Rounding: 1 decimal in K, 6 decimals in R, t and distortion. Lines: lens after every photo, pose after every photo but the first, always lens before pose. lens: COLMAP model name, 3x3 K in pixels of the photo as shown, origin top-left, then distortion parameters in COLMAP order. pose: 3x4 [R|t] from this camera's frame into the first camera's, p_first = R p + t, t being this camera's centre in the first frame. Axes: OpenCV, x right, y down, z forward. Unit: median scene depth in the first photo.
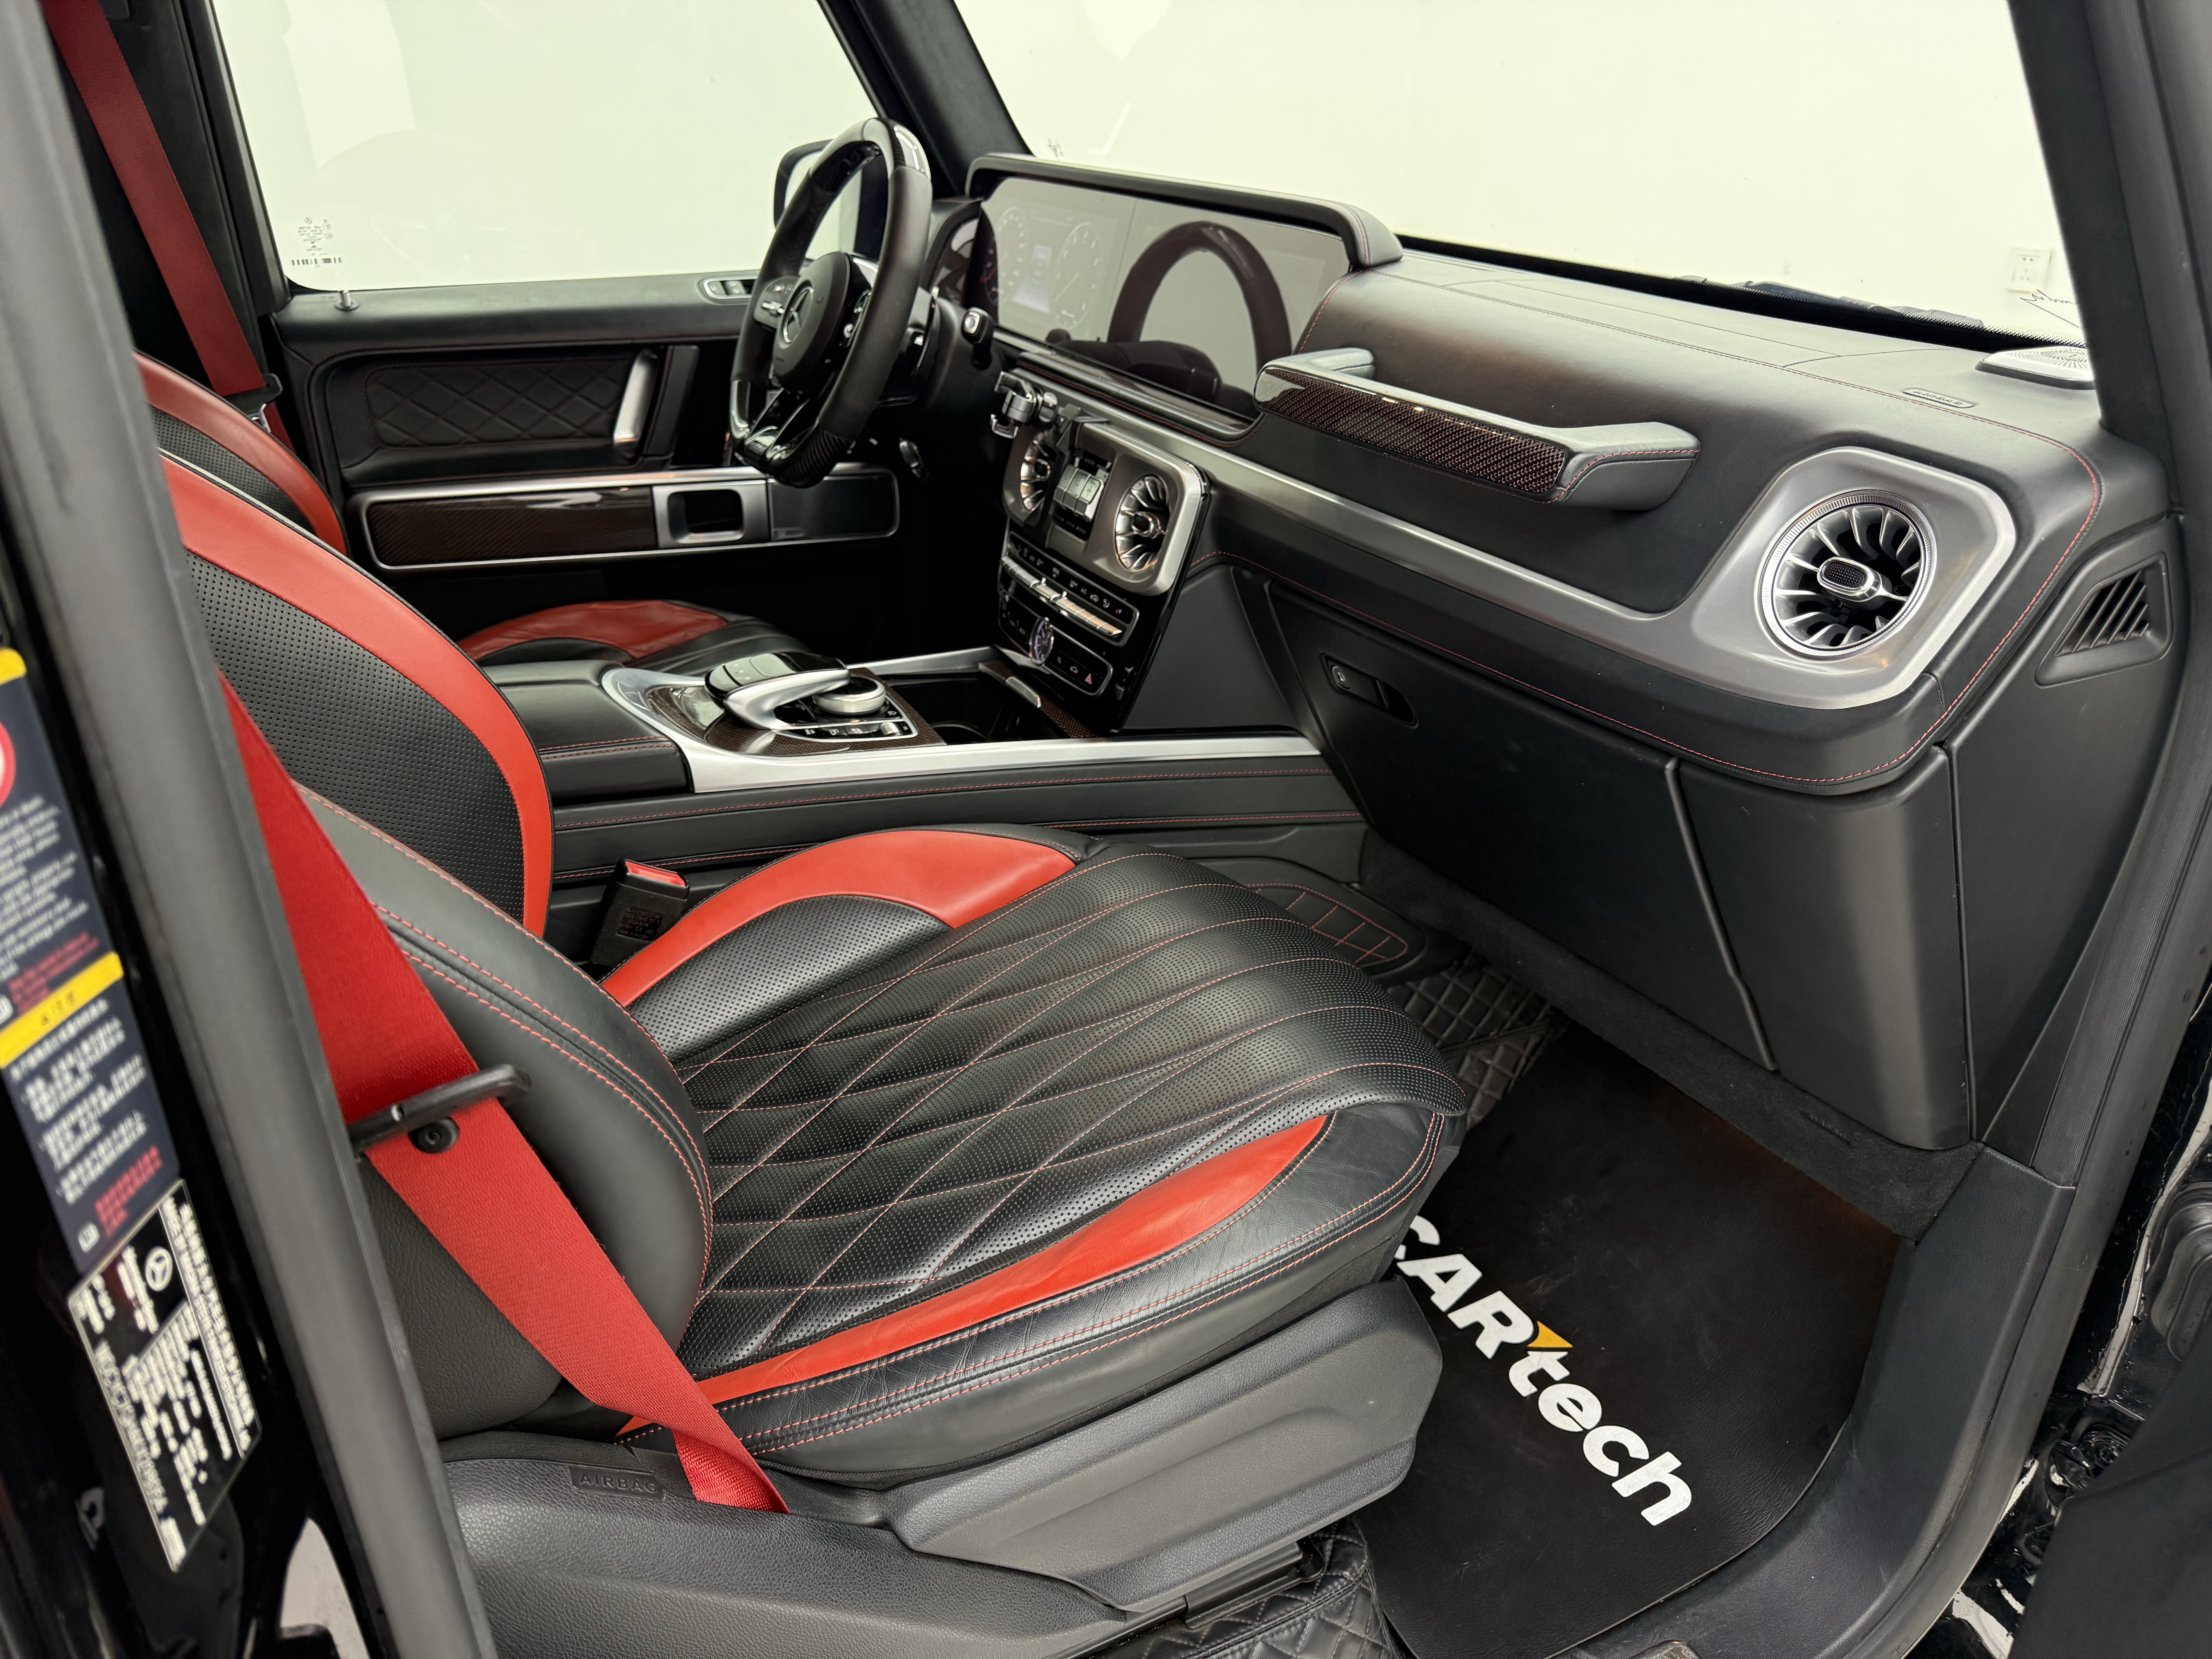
lens RADIAL K [[1580.3, 0, 1098.4], [0, 1580.3, 861.4], [0, 0, 1]] dist [0.097316, -0.176238]
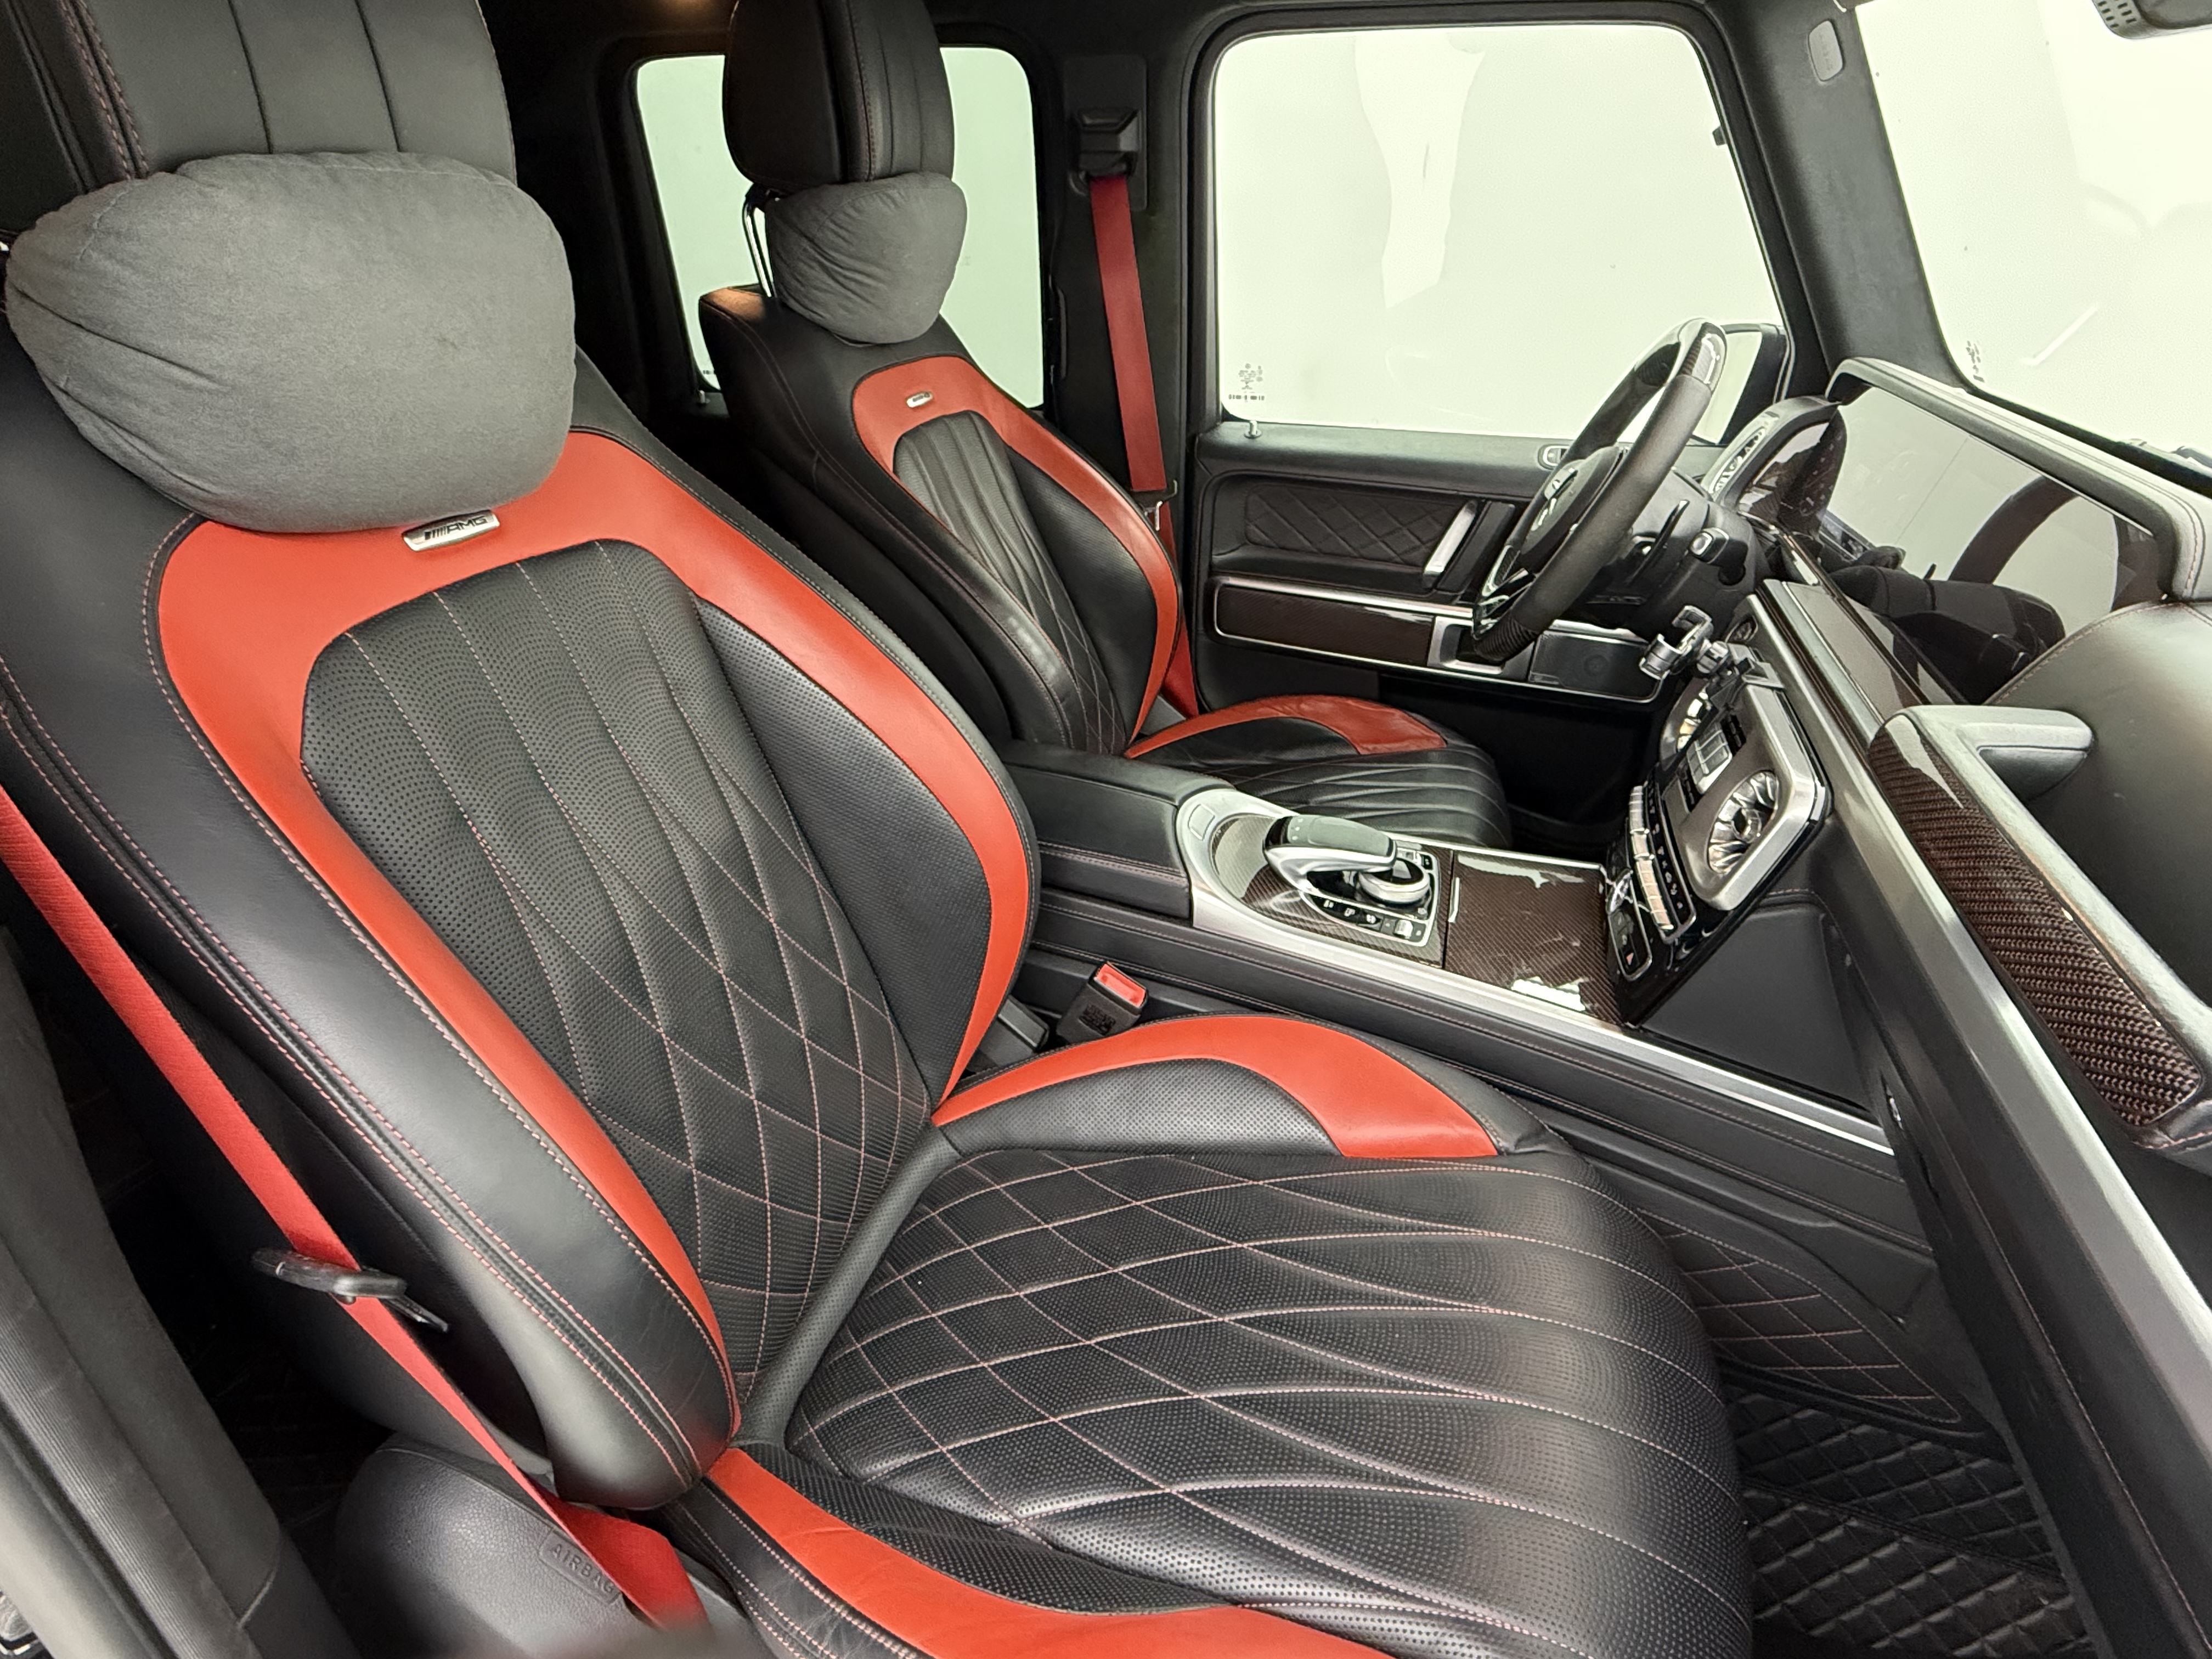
lens RADIAL K [[1153.0, 0, 1106.0], [0, 1153.0, 829.5], [0, 0, 1]] dist [-0.002404, 0.000979]
pose [[0.724884, 0.332420, -0.603358, 0.114212], [-0.318590, 0.938342, 0.134221, -0.135440], [0.610773, 0.094929, 0.786094, 0.225357]]
